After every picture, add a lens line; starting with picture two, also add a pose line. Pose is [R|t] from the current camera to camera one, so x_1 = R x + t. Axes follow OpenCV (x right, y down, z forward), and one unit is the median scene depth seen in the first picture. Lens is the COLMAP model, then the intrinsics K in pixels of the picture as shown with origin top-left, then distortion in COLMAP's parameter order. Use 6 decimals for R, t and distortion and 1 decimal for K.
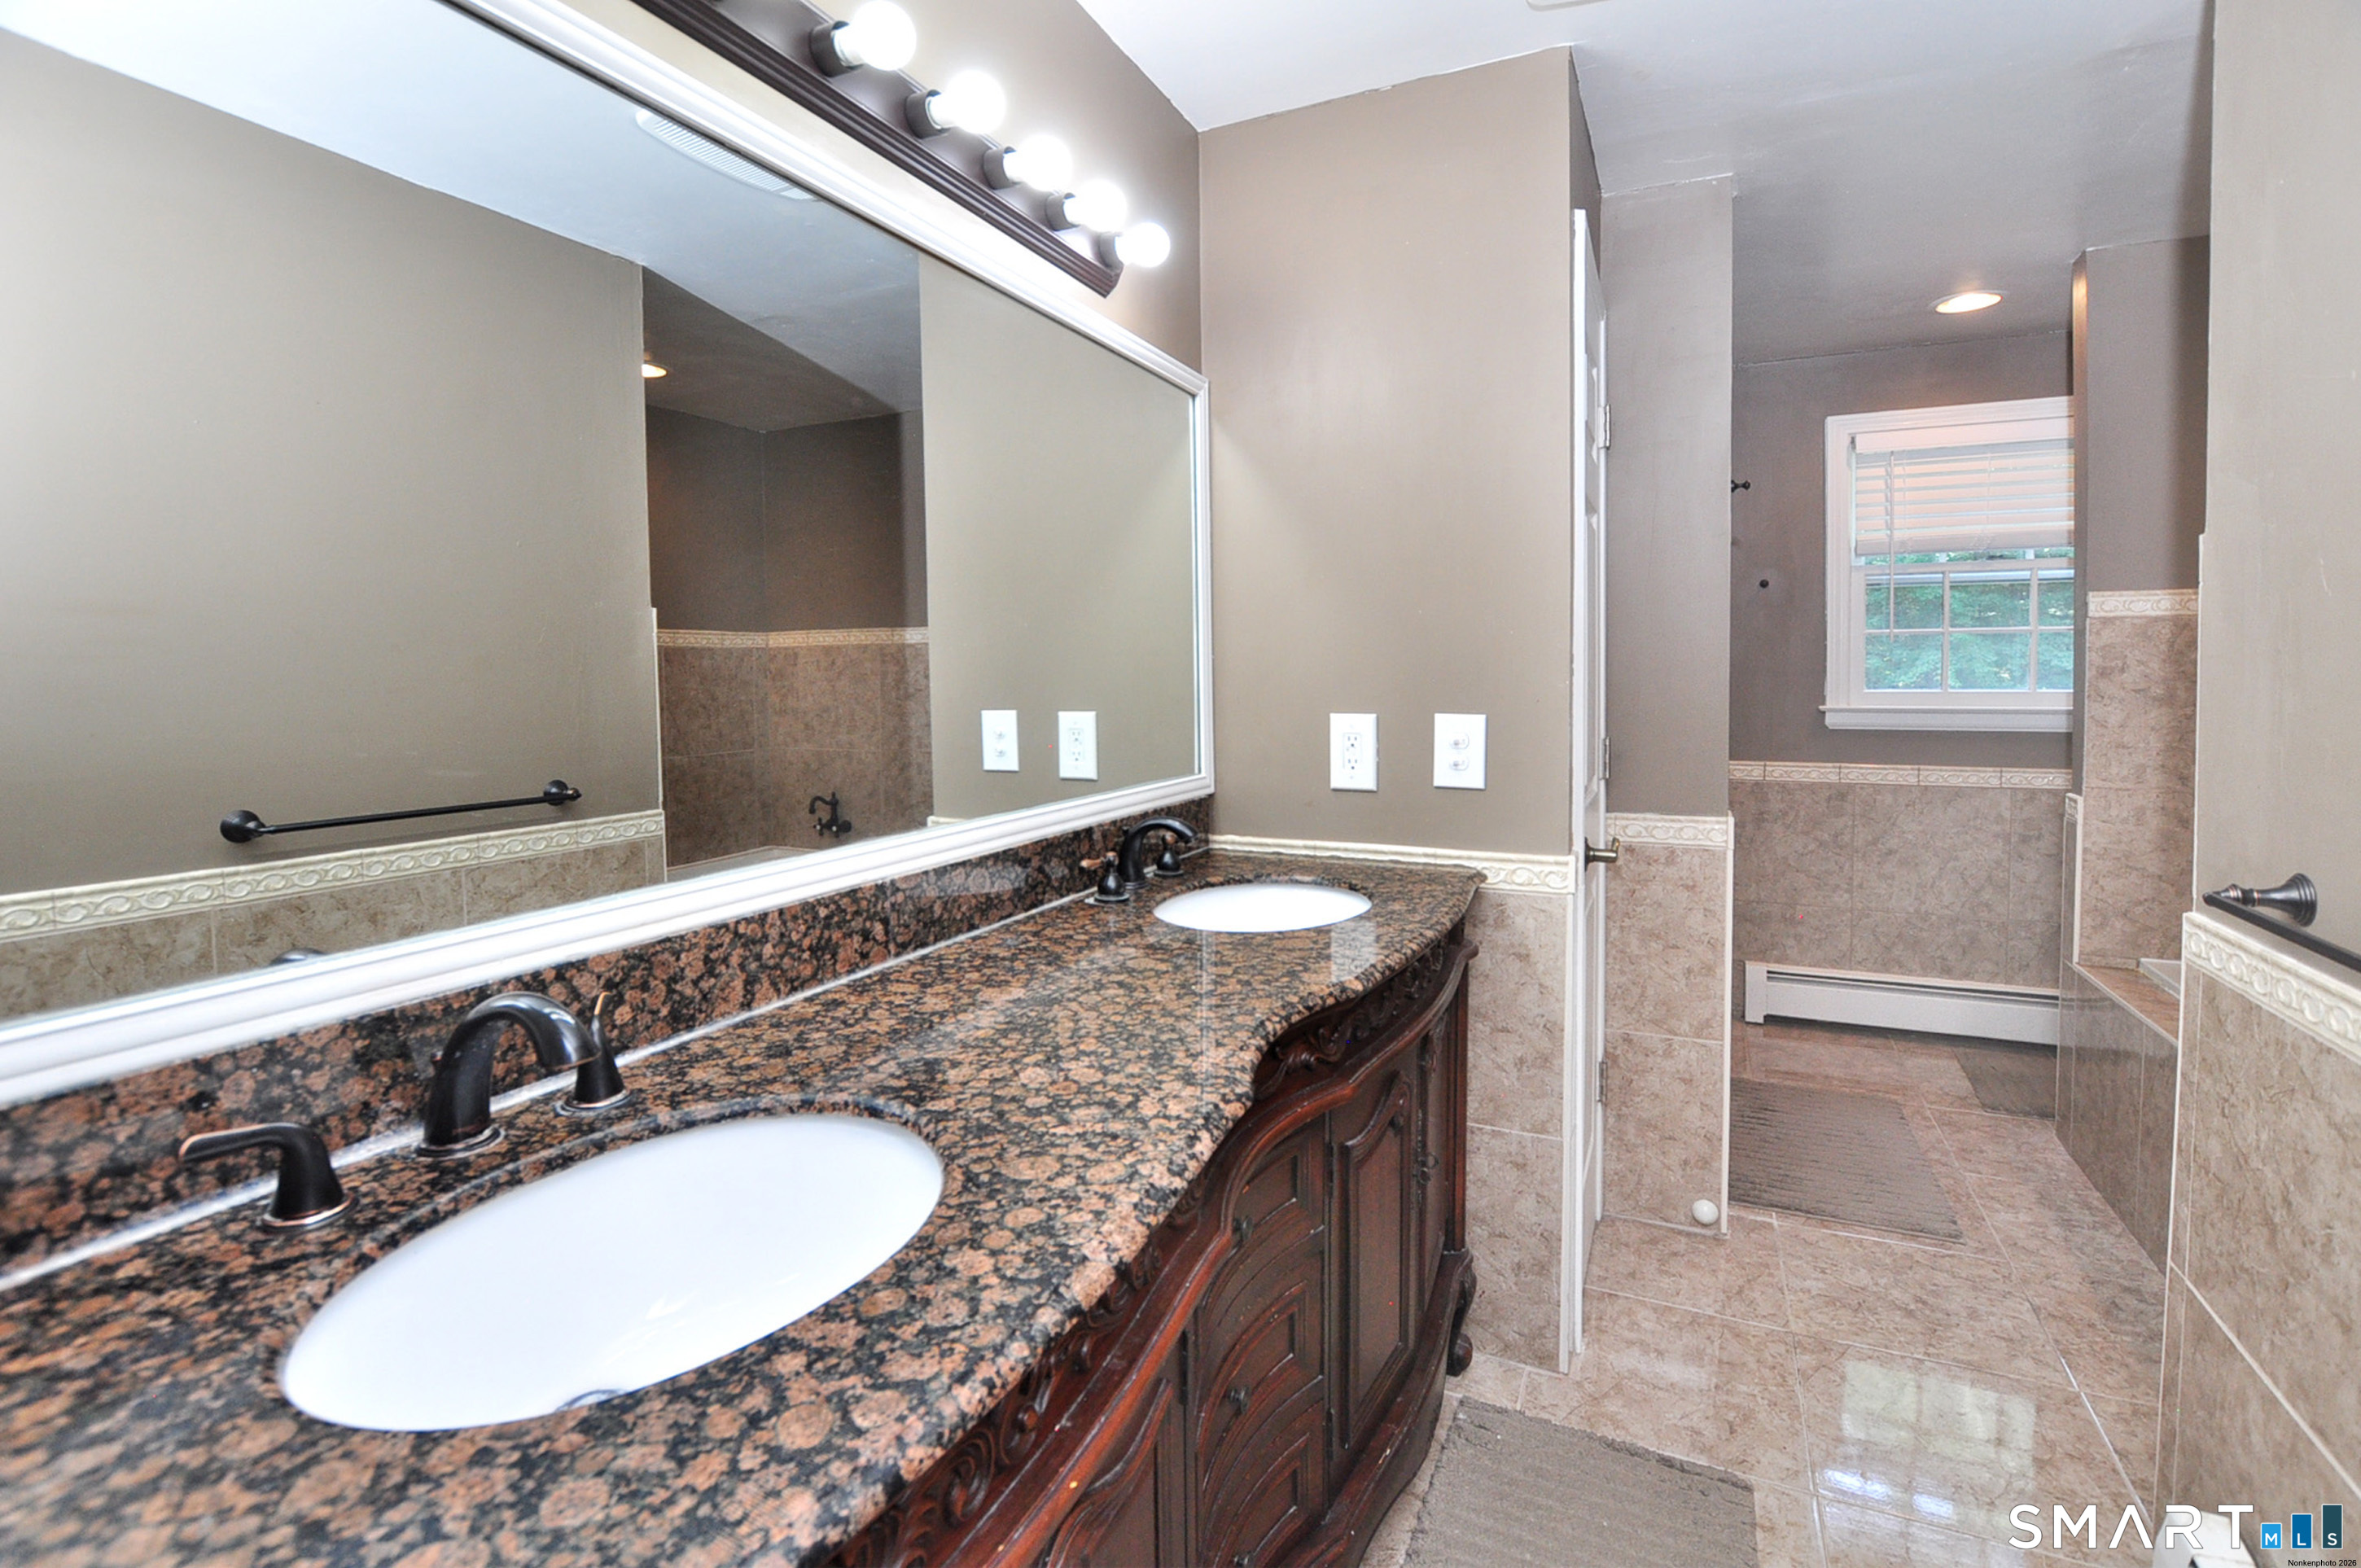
lens RADIAL K [[1075.8, 0, 1119.4], [0, 1075.8, 791.8], [0, 0, 1]] dist [-0.000627, -0.000081]
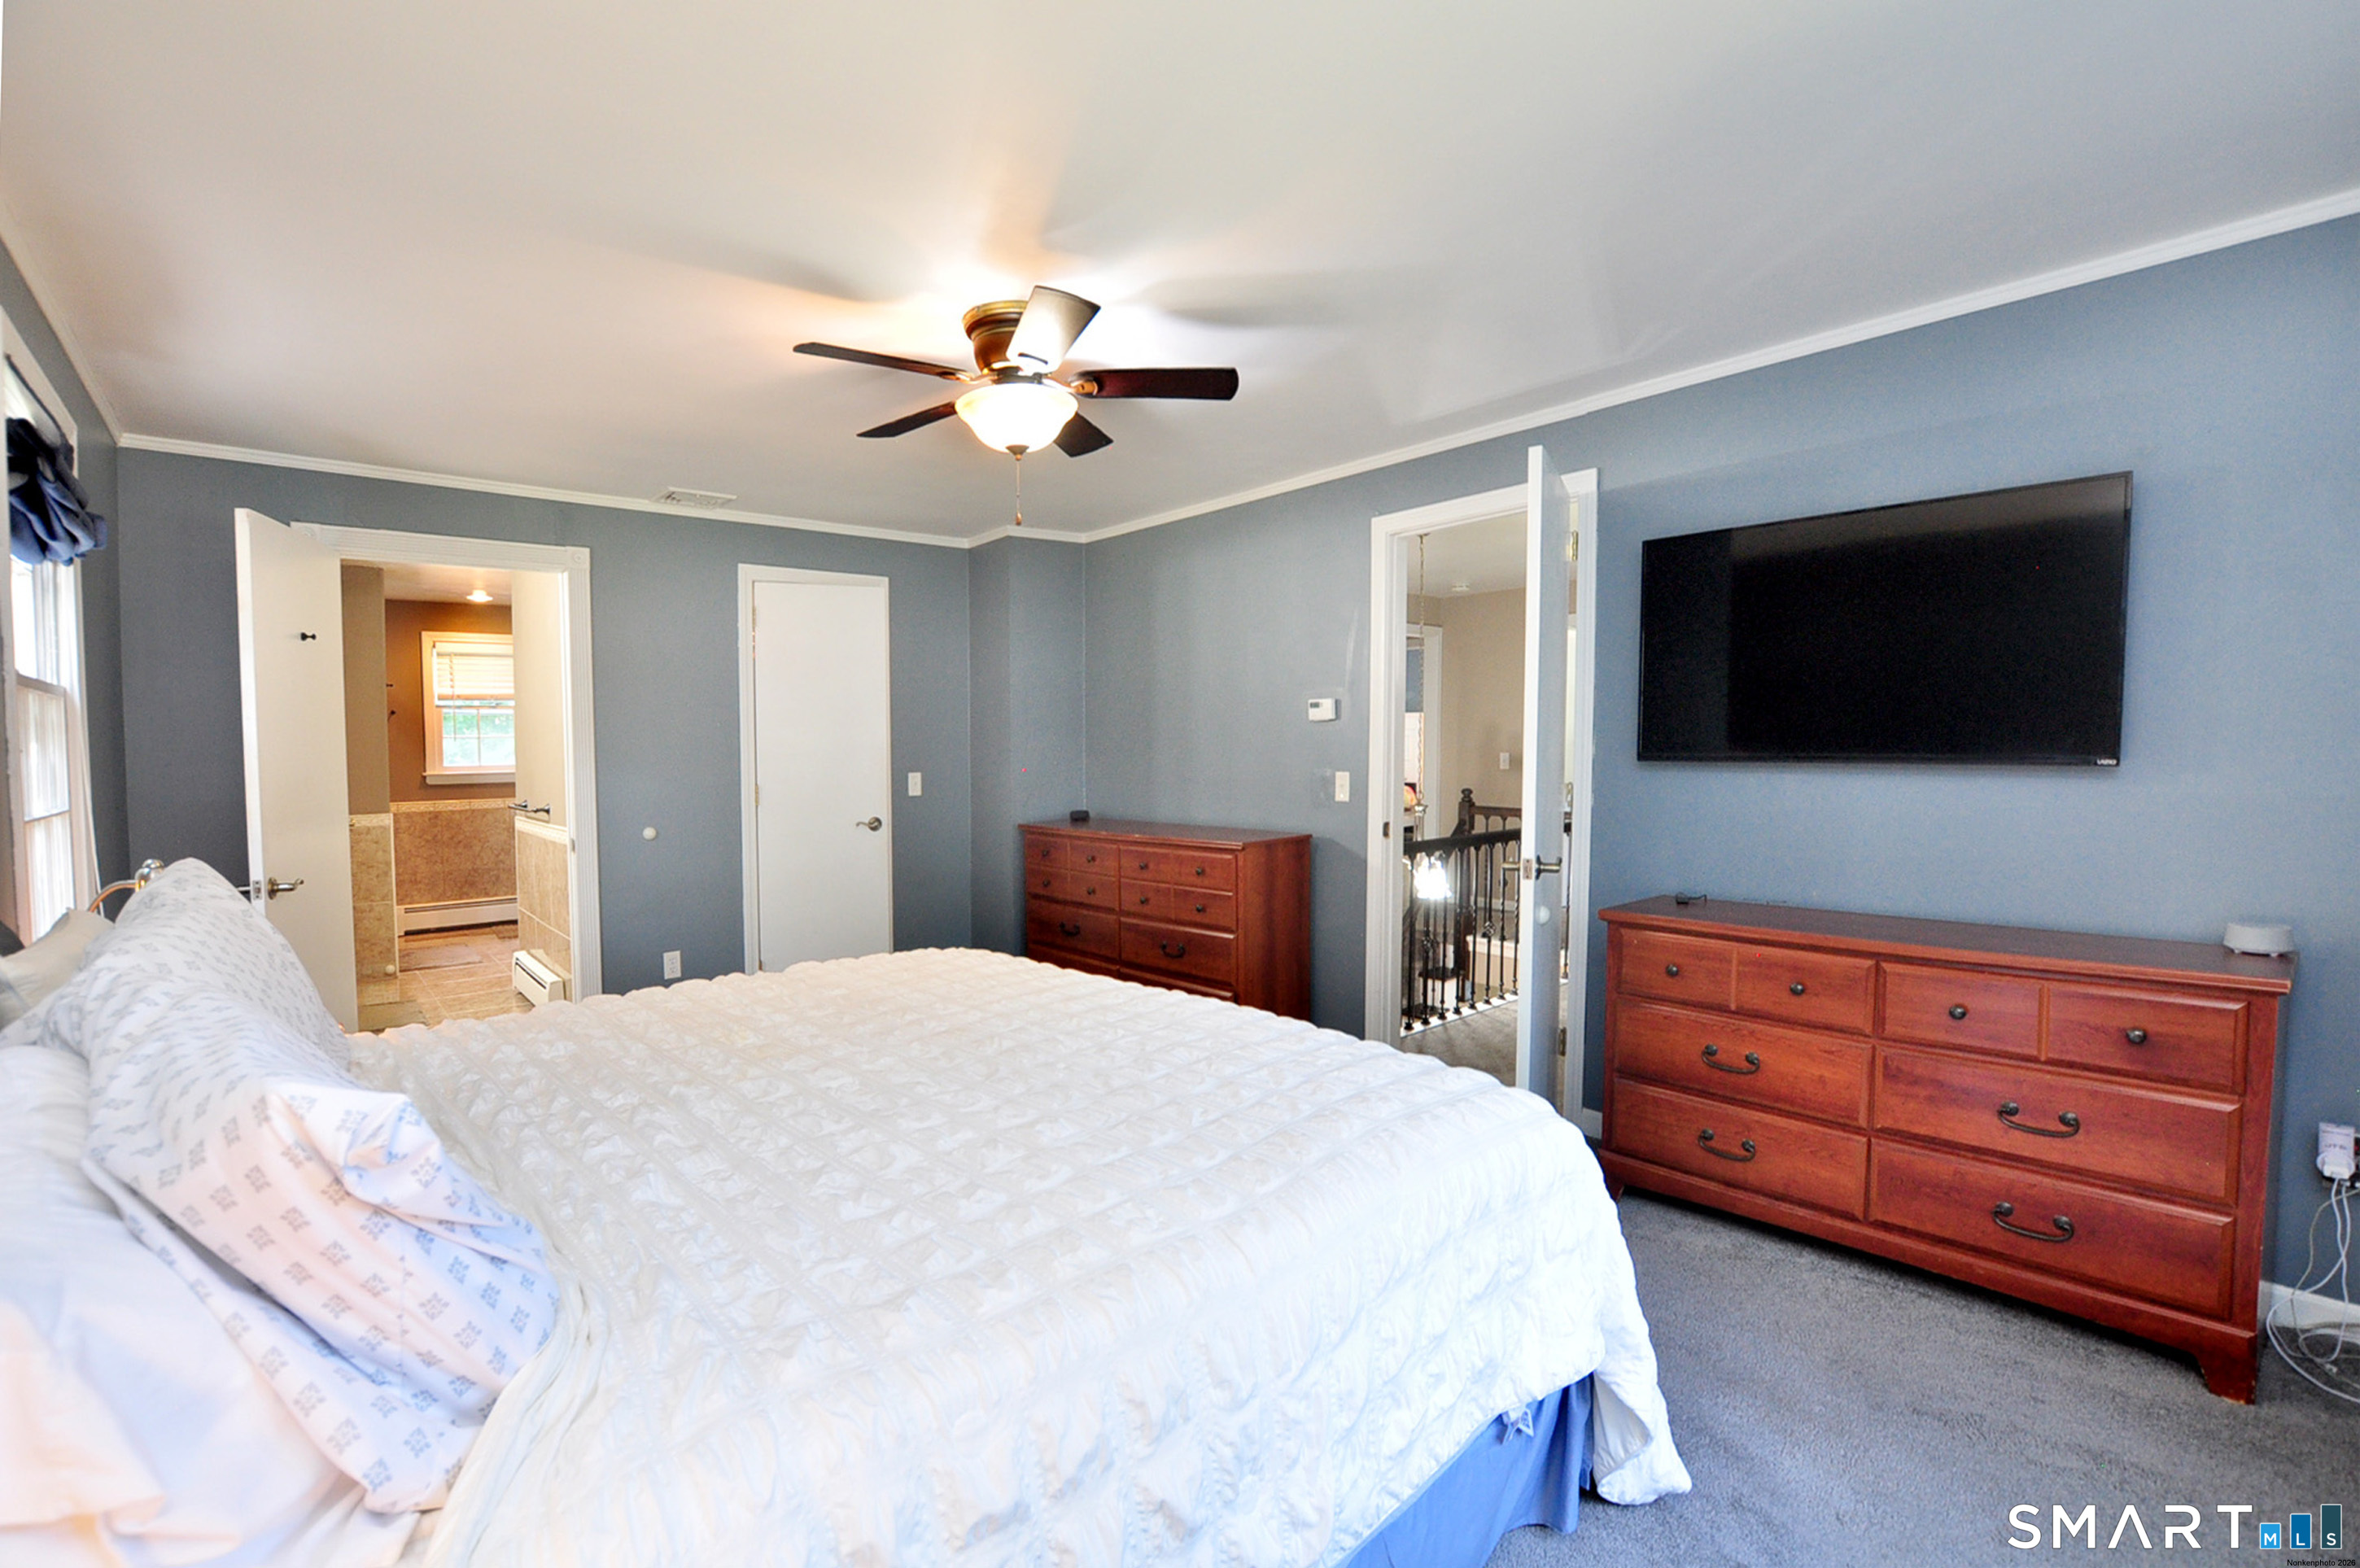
lens RADIAL K [[1075.3, 0, 1118.9], [0, 1075.3, 791.8], [0, 0, 1]] dist [-0.000627, -0.000081]
pose [[0.418854, -0.008994, 0.908009, -0.665247], [0.048503, 0.998745, -0.012481, 0.045524], [-0.906757, 0.049269, 0.418764, -1.073480]]
